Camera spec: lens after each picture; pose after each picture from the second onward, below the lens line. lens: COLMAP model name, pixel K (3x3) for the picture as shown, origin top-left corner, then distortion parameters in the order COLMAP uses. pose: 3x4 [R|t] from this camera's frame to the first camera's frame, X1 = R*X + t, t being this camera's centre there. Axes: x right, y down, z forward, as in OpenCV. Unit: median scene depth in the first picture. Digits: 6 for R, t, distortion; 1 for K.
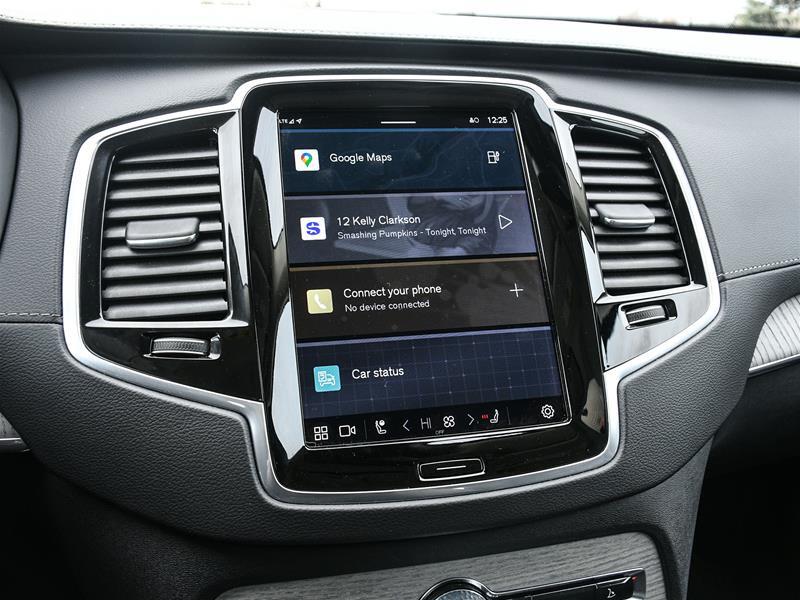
lens RADIAL K [[737.4, 0, 395.7], [0, 737.4, 301.3], [0, 0, 1]] dist [-0.033596, 0.000000]
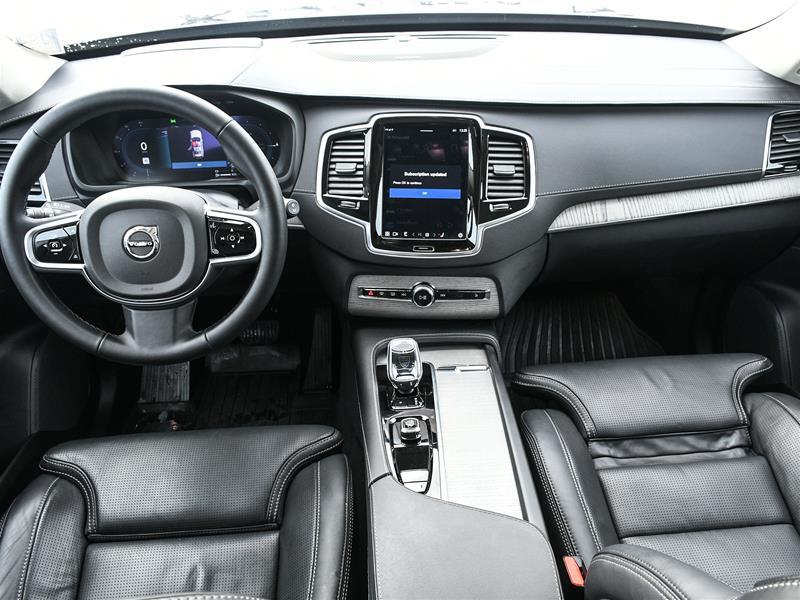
lens RADIAL K [[675.6, 0, 432.2], [0, 675.6, 300.8], [0, 0, 1]] dist [-0.019229, -0.044115]
pose [[0.963965, 0.131956, -0.230994, 0.793469], [-0.069789, 0.963334, 0.259071, -0.316555], [0.256710, -0.233615, 0.937829, -1.783488]]
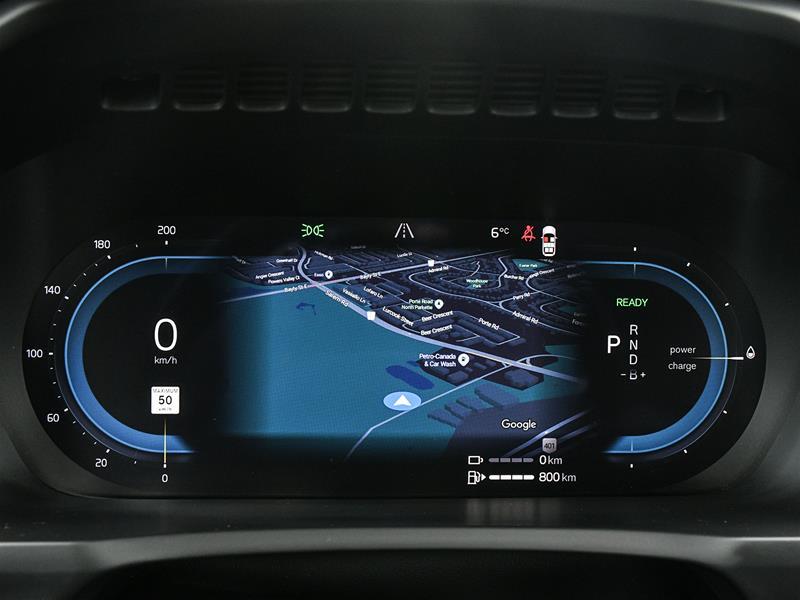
lens RADIAL K [[915.9, 0, 399.3], [0, 915.9, 296.8], [0, 0, 1]] dist [-0.017622, 0.000000]
pose [[0.951475, 0.088557, -0.294710, -0.790706], [-0.105221, 0.993597, -0.041144, -0.135040], [0.289179, 0.070157, 0.954701, 0.109973]]
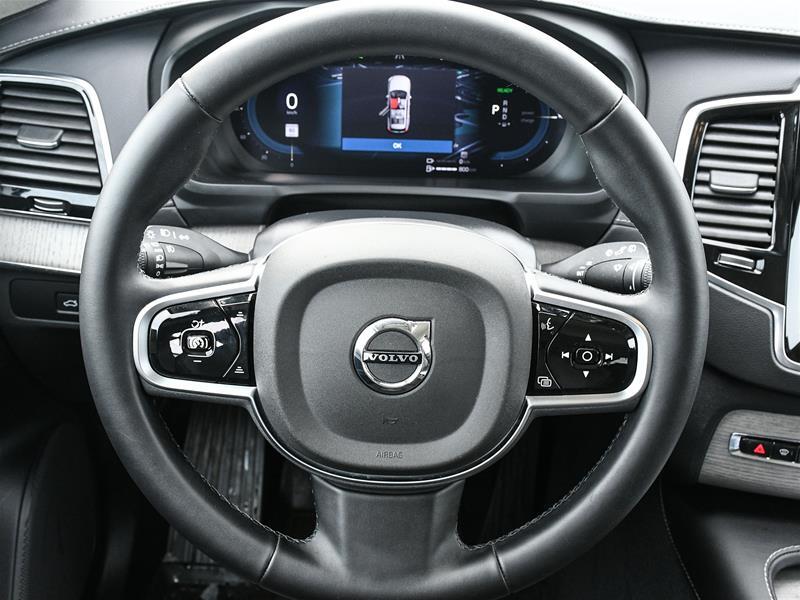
lens RADIAL K [[1122.7, 0, 392.9], [0, 1122.7, 305.1], [0, 0, 1]] dist [-0.017037, 0.000000]
pose [[0.928186, 0.206707, -0.309423, -0.196308], [-0.123868, 0.955732, 0.266896, -0.373650], [0.350895, -0.209402, 0.912701, -1.395247]]
